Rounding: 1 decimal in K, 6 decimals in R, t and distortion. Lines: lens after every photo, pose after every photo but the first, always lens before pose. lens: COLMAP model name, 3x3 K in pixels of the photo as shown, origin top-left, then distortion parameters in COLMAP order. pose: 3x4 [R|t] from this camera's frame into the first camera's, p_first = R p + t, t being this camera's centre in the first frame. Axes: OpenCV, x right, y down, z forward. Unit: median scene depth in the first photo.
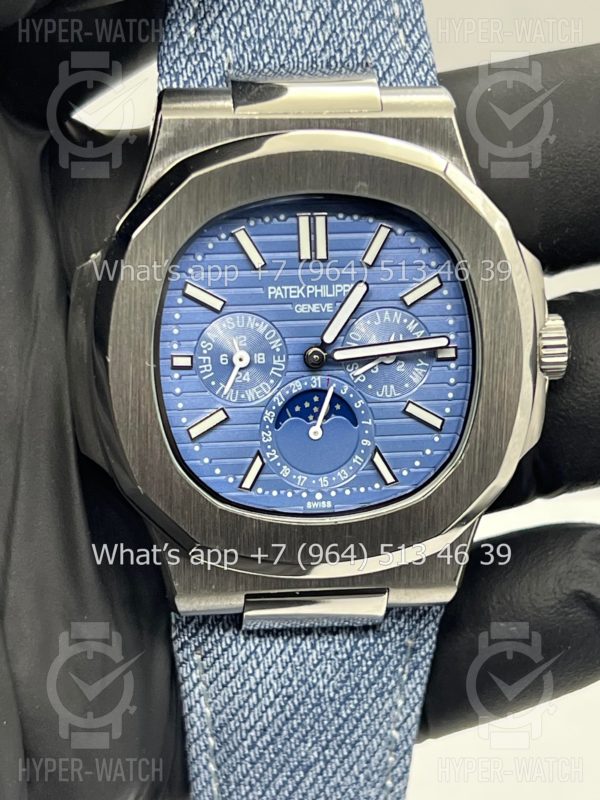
lens RADIAL K [[1817.4, 0, 315.5], [0, 1817.4, 410.2], [0, 0, 1]] dist [0.249591, 0.000000]
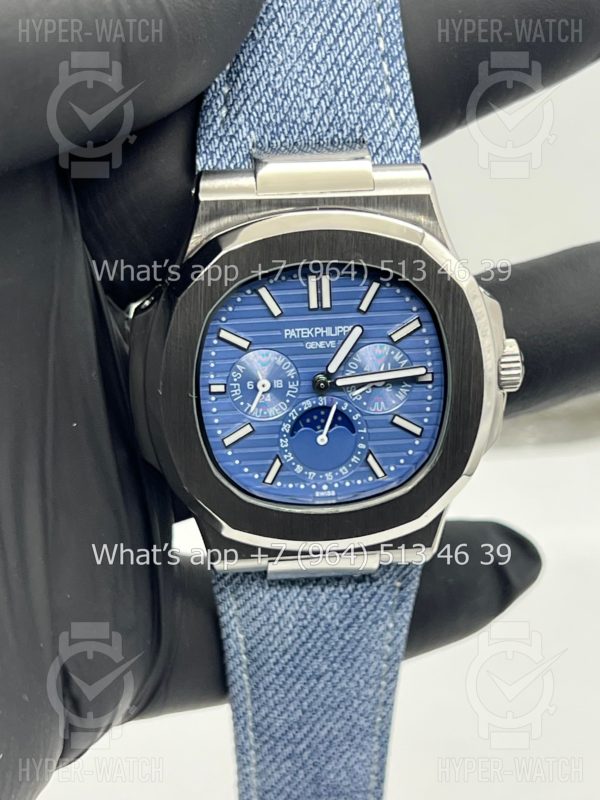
lens RADIAL K [[1817.4, 0, 332.8], [0, 1817.4, 399.5], [0, 0, 1]] dist [0.249591, 0.000000]
pose [[0.999891, -0.000276, -0.014729, 0.025882], [0.002501, 0.988499, 0.151206, -0.205830], [0.014518, -0.151227, 0.988392, -0.258873]]
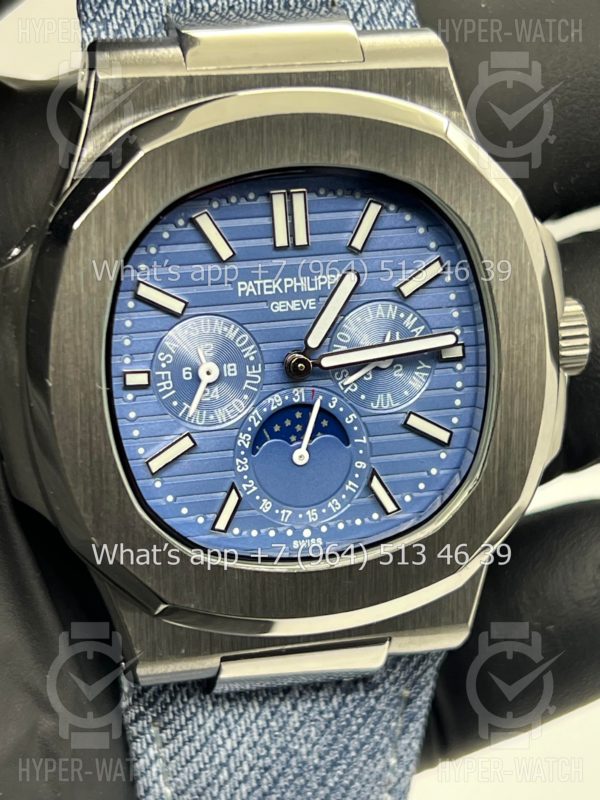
lens RADIAL K [[1817.4, 0, 299.2], [0, 1817.4, 391.5], [0, 0, 1]] dist [0.249591, 0.000000]
pose [[0.991880, -0.049196, 0.117275, -0.093769], [0.045803, 0.998455, 0.031454, -0.042104], [-0.118641, -0.025827, 0.992601, 0.182106]]
